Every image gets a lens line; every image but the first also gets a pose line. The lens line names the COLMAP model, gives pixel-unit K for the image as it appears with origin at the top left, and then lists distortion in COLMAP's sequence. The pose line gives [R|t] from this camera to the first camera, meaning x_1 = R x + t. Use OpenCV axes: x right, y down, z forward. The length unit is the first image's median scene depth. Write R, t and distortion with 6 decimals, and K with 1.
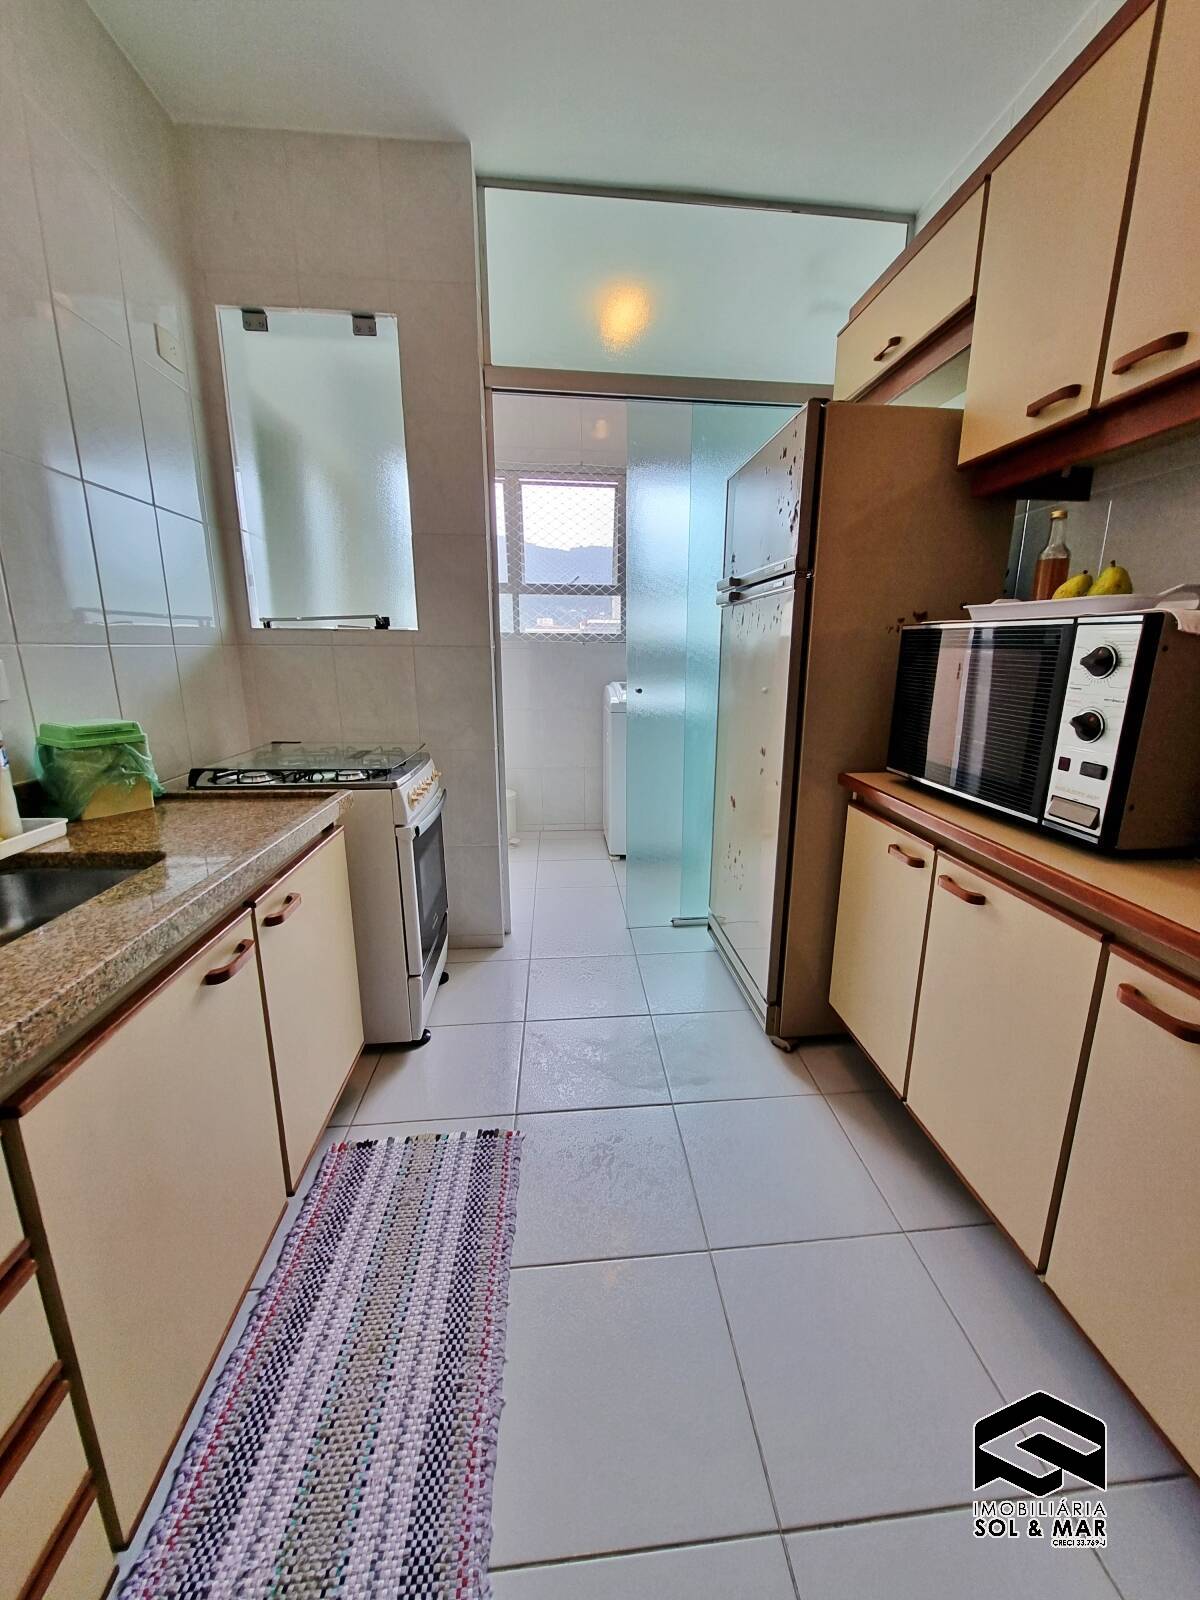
lens RADIAL K [[628.0, 0, 622.7], [0, 628.0, 791.5], [0, 0, 1]] dist [0.004054, -0.001585]
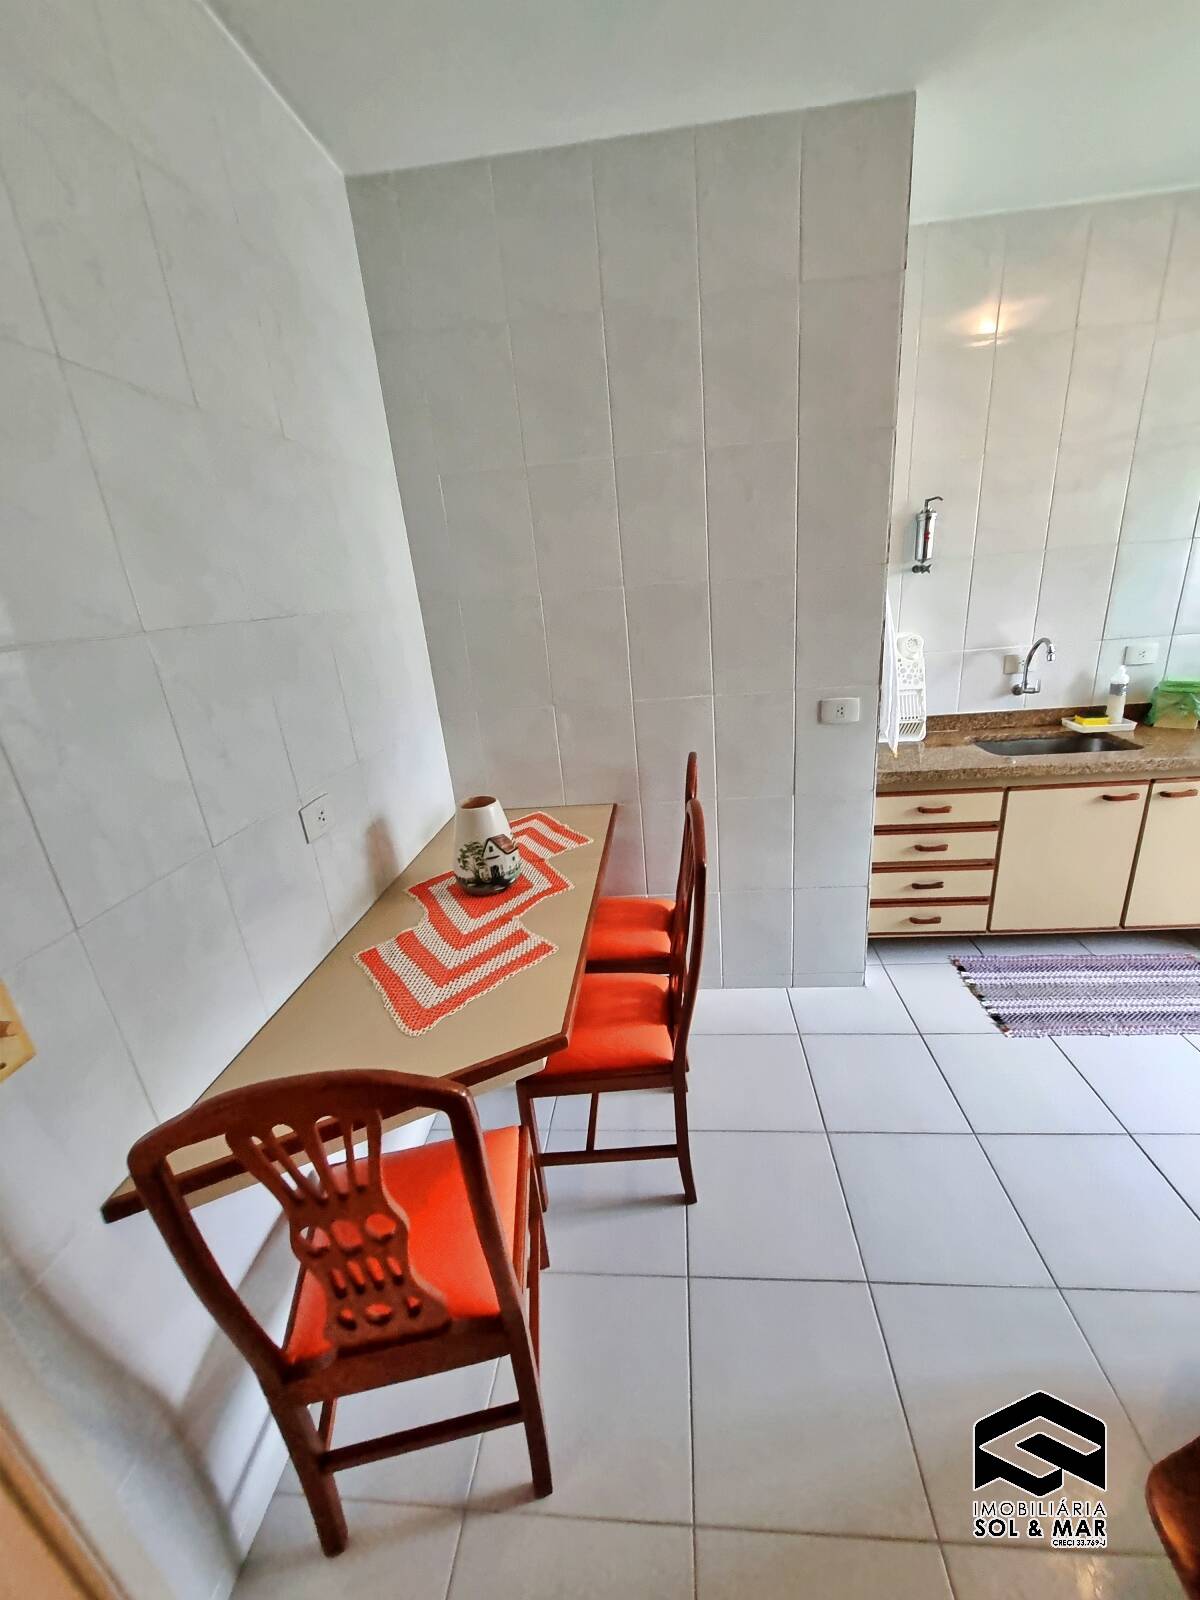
lens RADIAL K [[628.0, 0, 612.7], [0, 628.0, 794.5], [0, 0, 1]] dist [0.004054, -0.001585]
pose [[-0.176559, 0.332097, -0.926574, 1.376686], [-0.140214, 0.923276, 0.357633, -0.228971], [0.974252, 0.193062, -0.116448, -0.410011]]
